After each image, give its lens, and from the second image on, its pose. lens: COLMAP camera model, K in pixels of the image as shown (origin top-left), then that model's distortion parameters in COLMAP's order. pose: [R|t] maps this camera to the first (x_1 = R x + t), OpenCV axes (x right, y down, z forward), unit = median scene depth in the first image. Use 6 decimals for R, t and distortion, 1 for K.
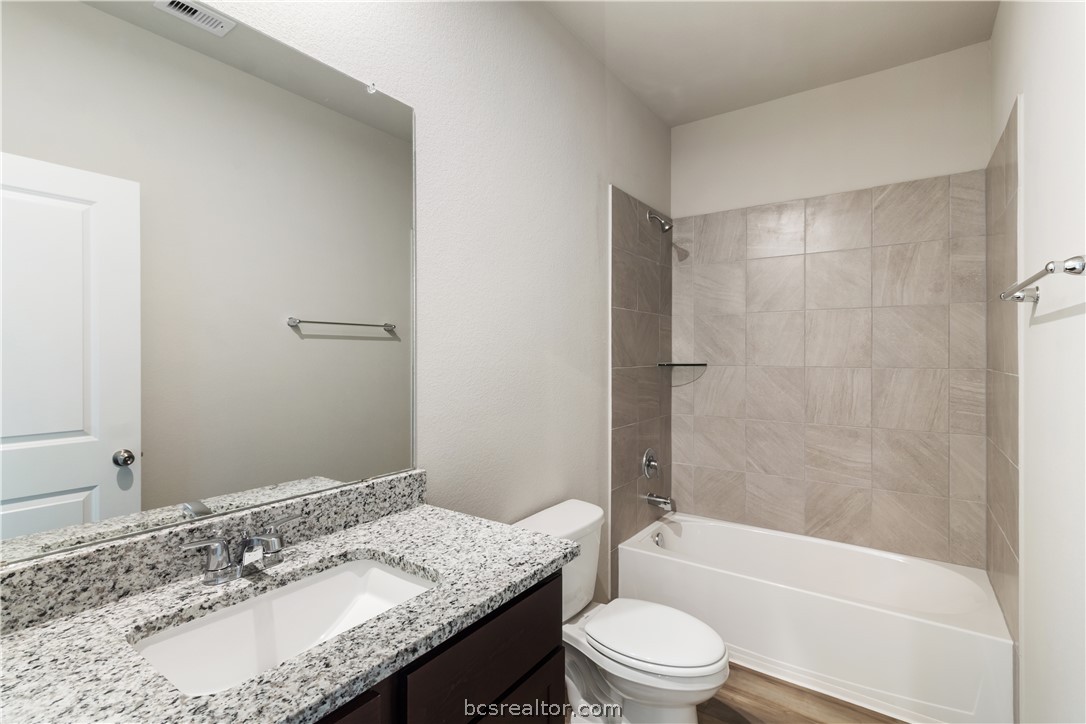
lens RADIAL K [[507.1, 0, 544.3], [0, 507.1, 362.5], [0, 0, 1]] dist [0.005121, -0.000015]
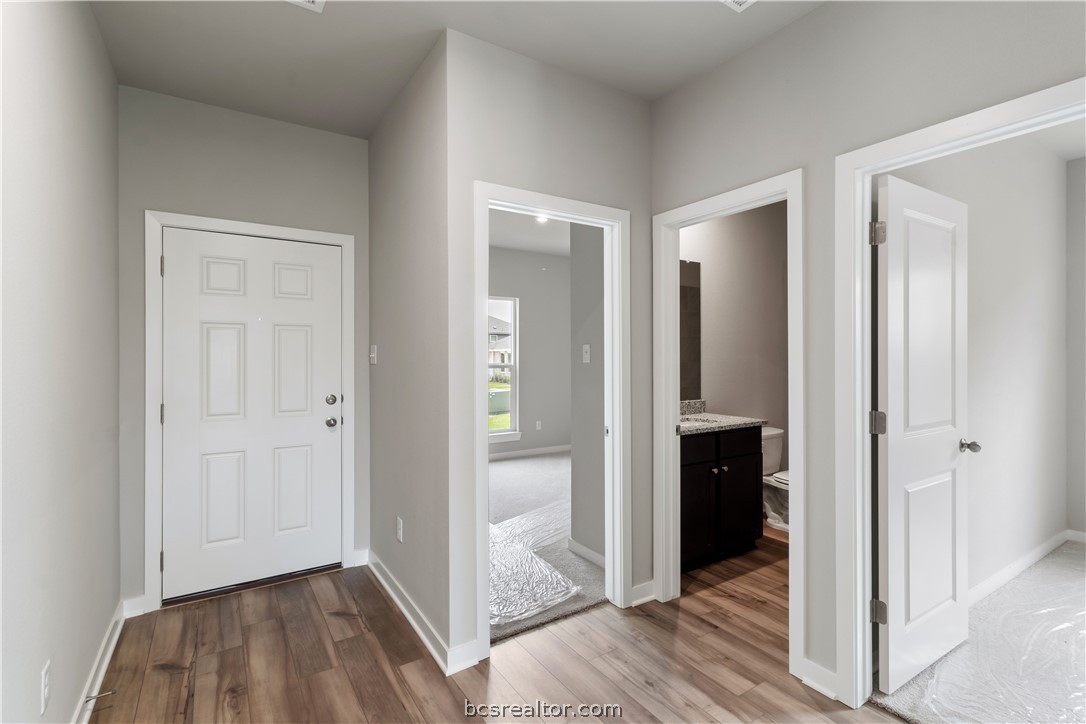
lens RADIAL K [[507.1, 0, 546.5], [0, 507.1, 359.9], [0, 0, 1]] dist [0.005121, -0.000015]
pose [[0.930116, -0.003195, -0.367251, -0.034817], [0.003225, 0.999995, -0.000532, 0.004109], [0.367251, -0.000690, 0.930122, -1.759367]]
